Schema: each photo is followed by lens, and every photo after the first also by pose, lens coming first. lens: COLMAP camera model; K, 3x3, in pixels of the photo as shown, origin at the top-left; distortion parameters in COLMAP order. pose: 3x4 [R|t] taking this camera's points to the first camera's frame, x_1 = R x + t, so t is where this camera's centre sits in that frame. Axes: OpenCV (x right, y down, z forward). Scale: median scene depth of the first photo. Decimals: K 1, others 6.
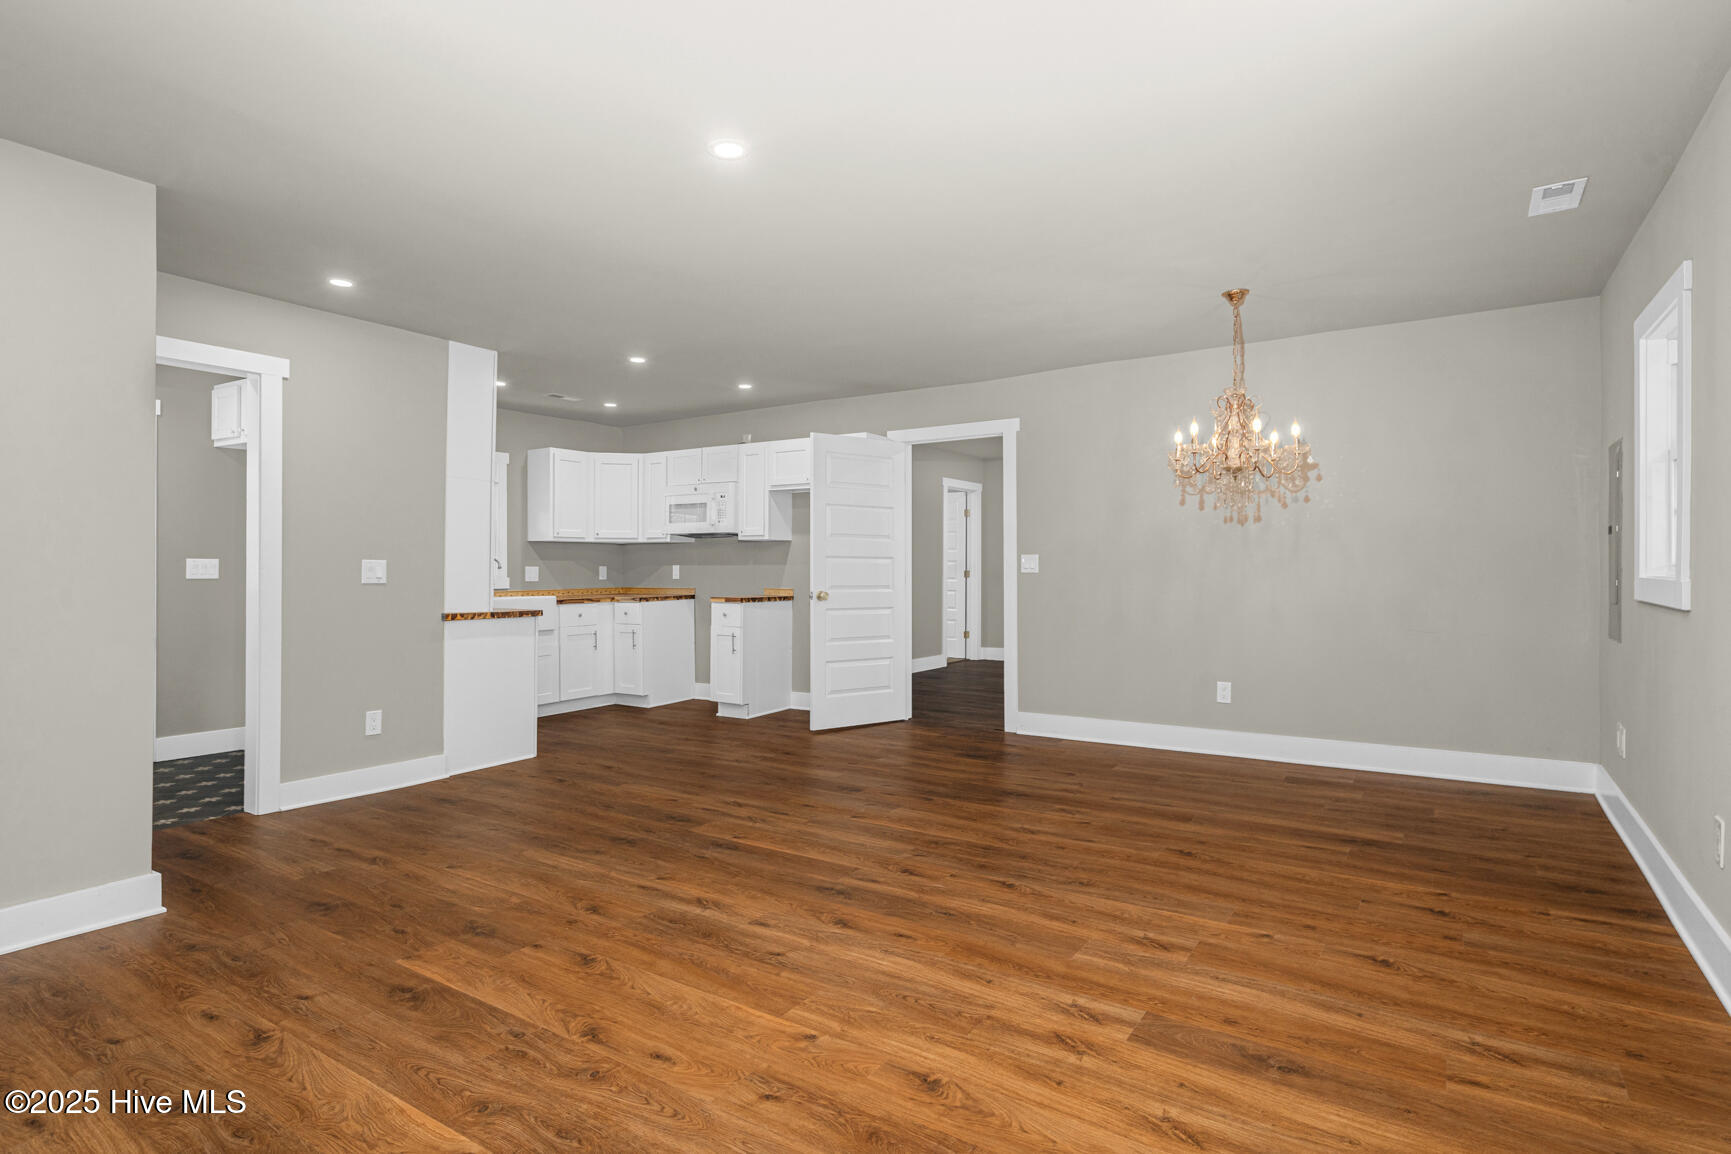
lens RADIAL K [[937.8, 0, 872.8], [0, 937.8, 565.8], [0, 0, 1]] dist [-0.001161, 0.000581]
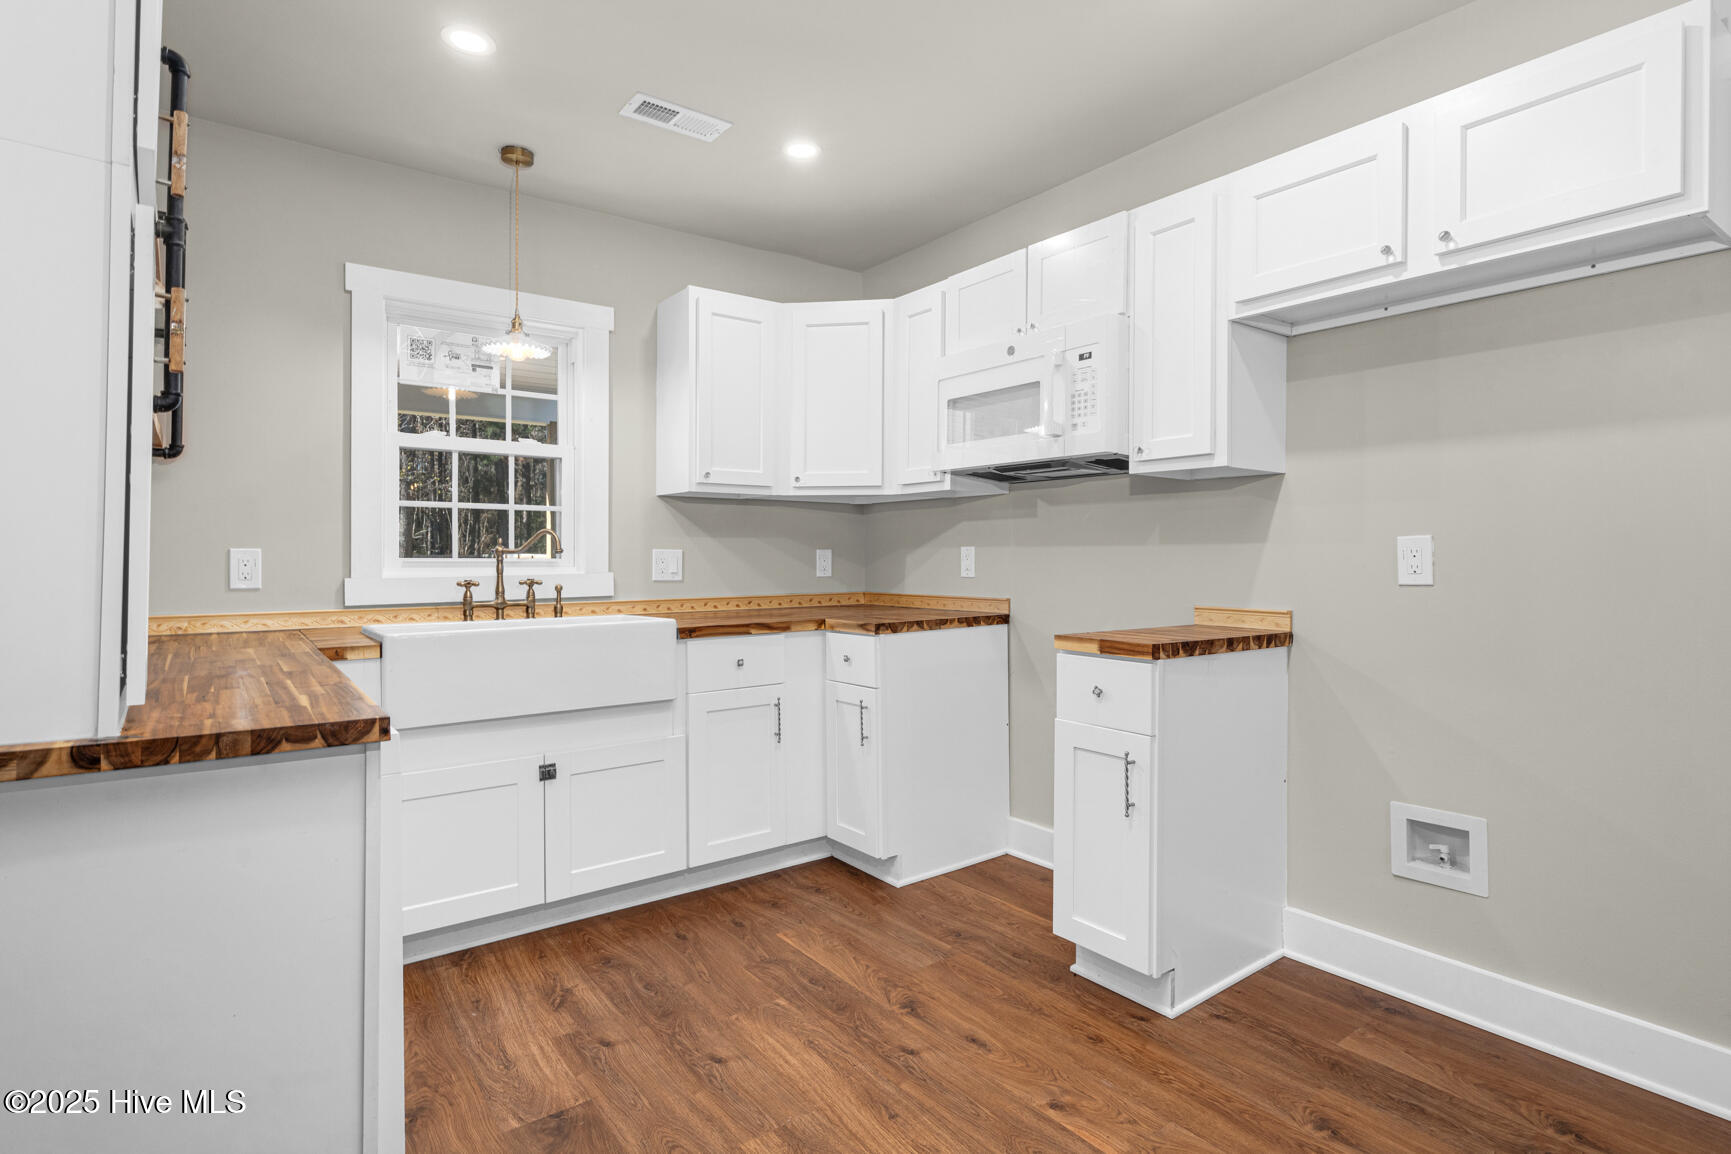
lens RADIAL K [[937.8, 0, 872.8], [0, 937.8, 565.8], [0, 0, 1]] dist [-0.001161, 0.000581]
pose [[0.945122, 0.002832, -0.326704, -0.234589], [0.001244, 0.999924, 0.012268, 0.006694], [0.326714, -0.012001, 0.945047, 1.243486]]
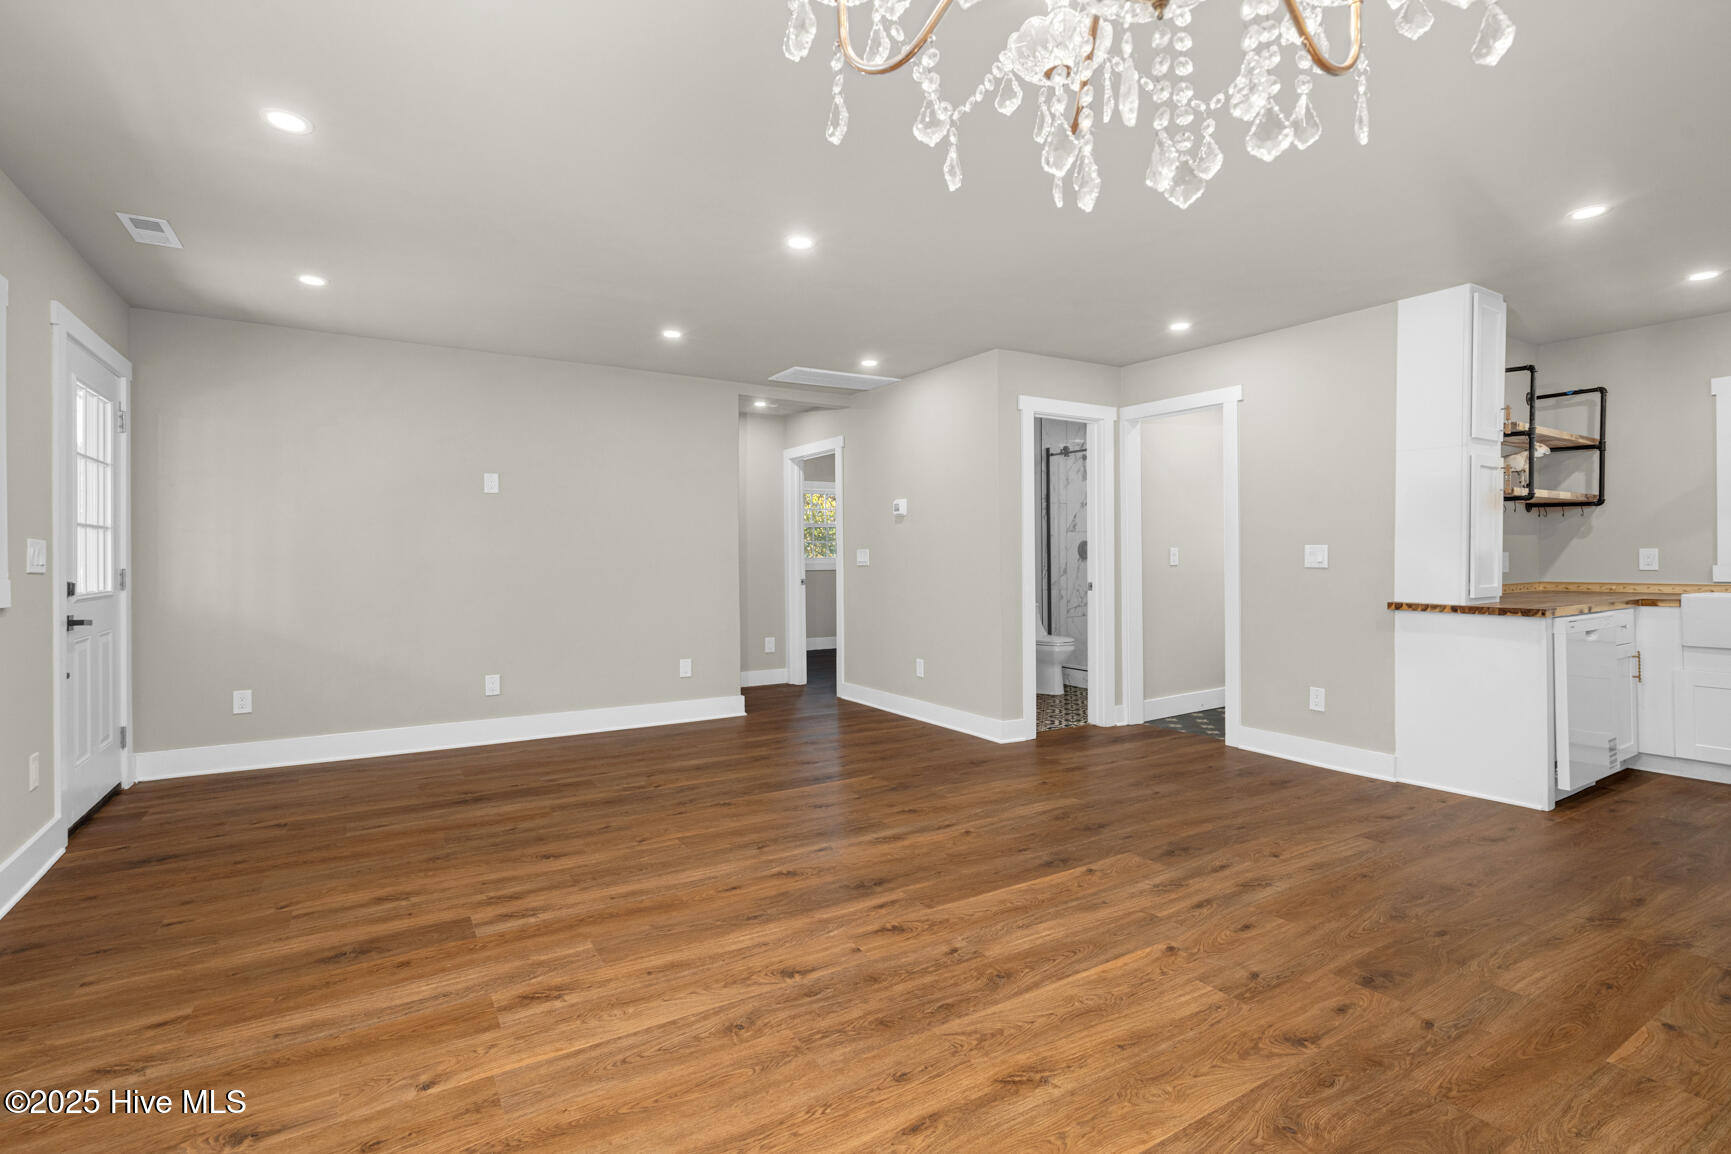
lens RADIAL K [[749.6, 0, 862.2], [0, 749.6, 552.5], [0, 0, 1]] dist [-0.001289, 0.000144]
pose [[-0.406109, -0.001042, -0.913824, 0.612491], [0.011702, 0.999911, -0.006341, -0.001630], [0.913750, -0.013269, -0.406061, 1.169727]]
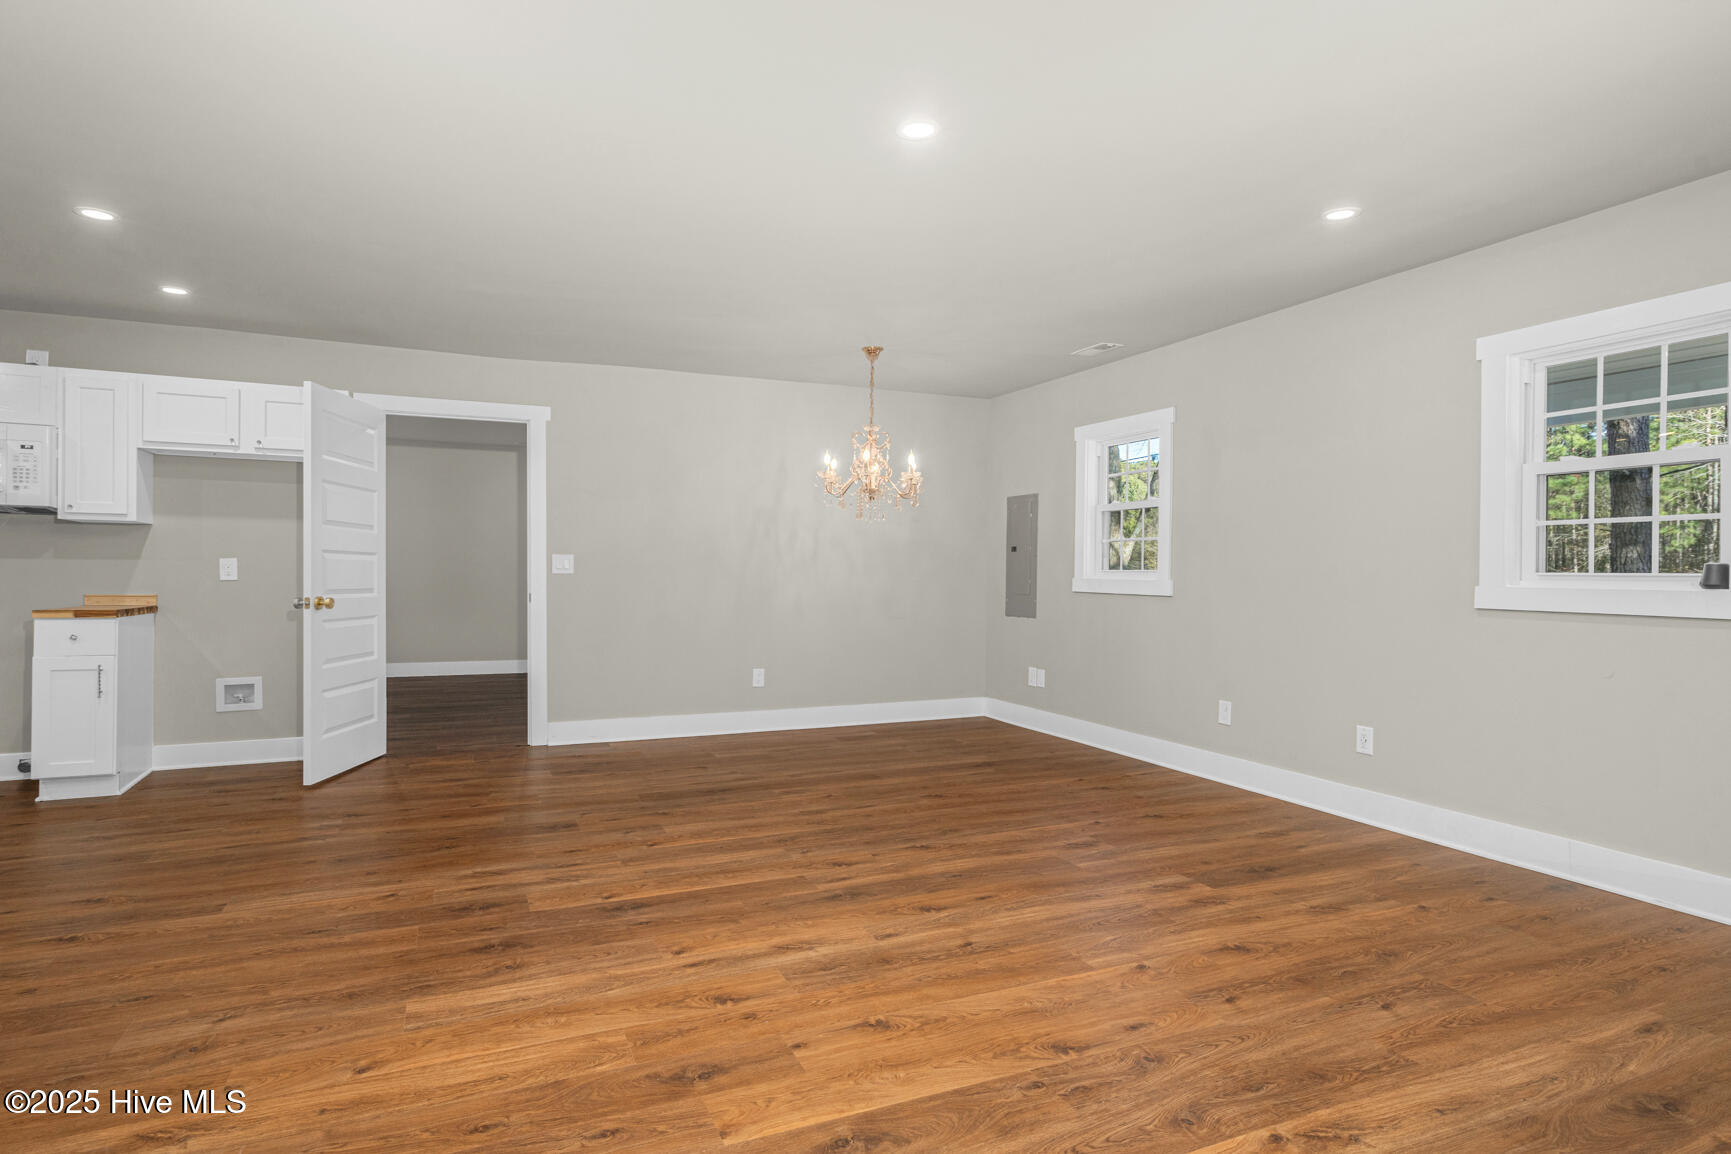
lens RADIAL K [[915.8, 0, 865.5], [0, 915.8, 577.0], [0, 0, 1]] dist [-0.000112, 0.000358]
pose [[0.529705, 0.001826, 0.848180, -0.751657], [-0.010788, 0.999931, 0.004584, 0.005954], [-0.848113, -0.011579, 0.529688, 0.420760]]
